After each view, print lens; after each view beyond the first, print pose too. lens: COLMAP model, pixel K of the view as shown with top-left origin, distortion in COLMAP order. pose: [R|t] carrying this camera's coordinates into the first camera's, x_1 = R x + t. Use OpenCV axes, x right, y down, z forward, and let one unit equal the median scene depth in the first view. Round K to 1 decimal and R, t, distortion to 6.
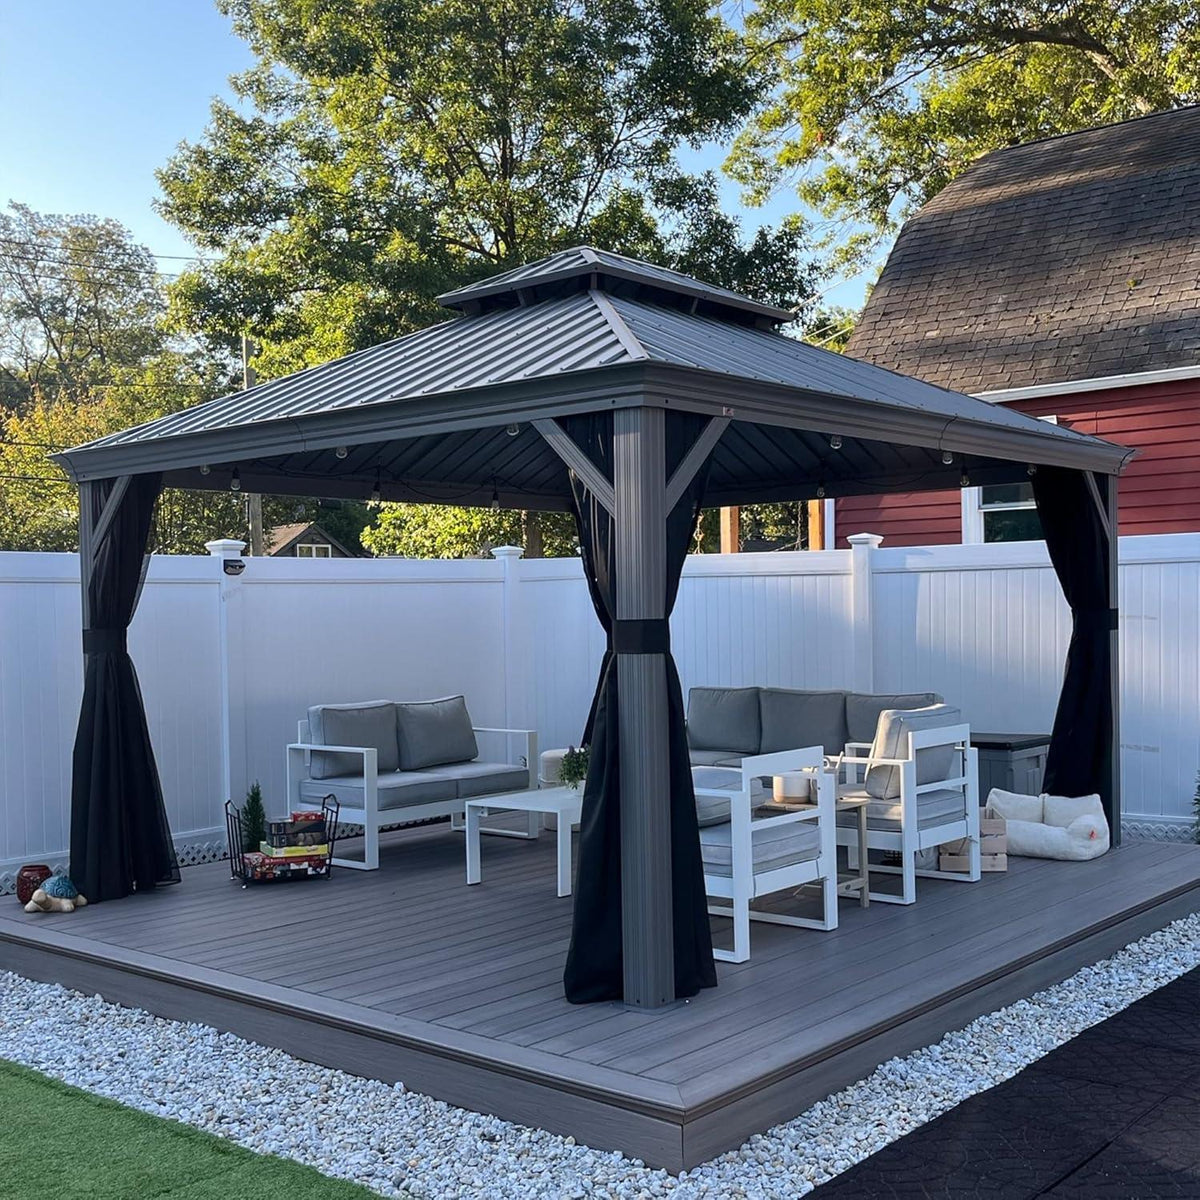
lens RADIAL K [[1502.2, 0, 600.0], [0, 1502.2, 600.0], [0, 0, 1]] dist [-0.014648, -0.023529]
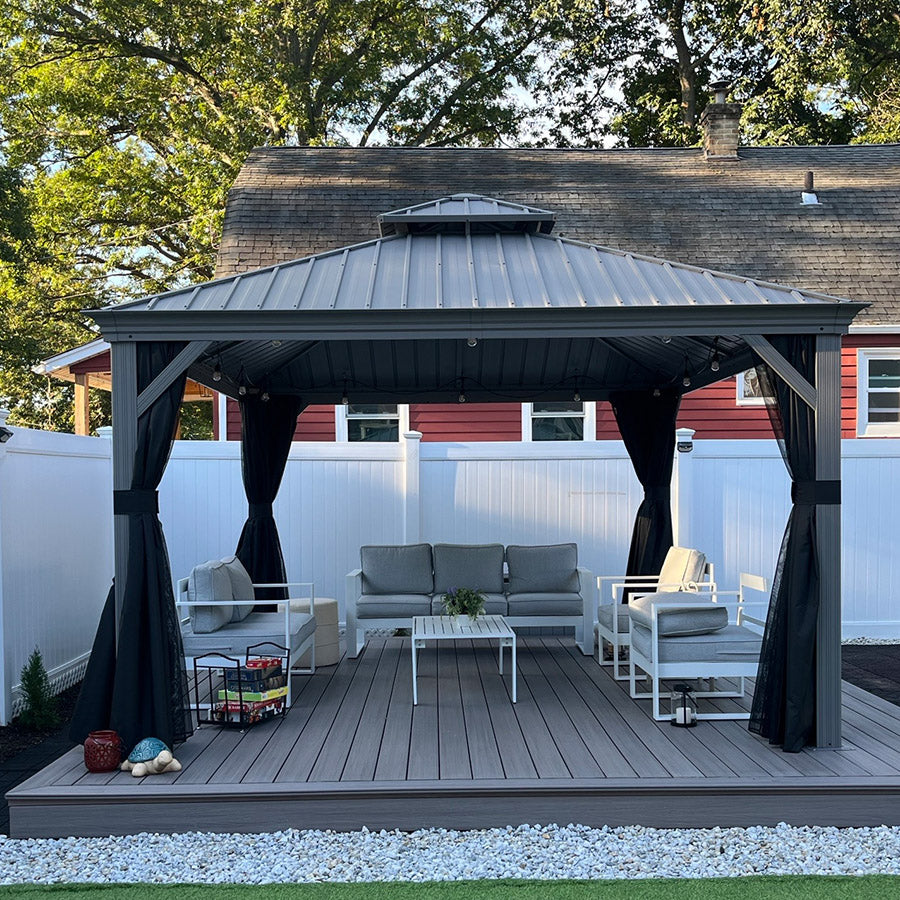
lens RADIAL K [[1174.5, 0, 449.1], [0, 1174.5, 488.3], [0, 0, 1]] dist [0.018722, 0.019296]
pose [[0.760258, 0.011334, 0.649523, -0.592796], [-0.007275, 0.999934, -0.008933, 0.019735], [-0.649581, 0.002066, 0.760290, 0.227030]]
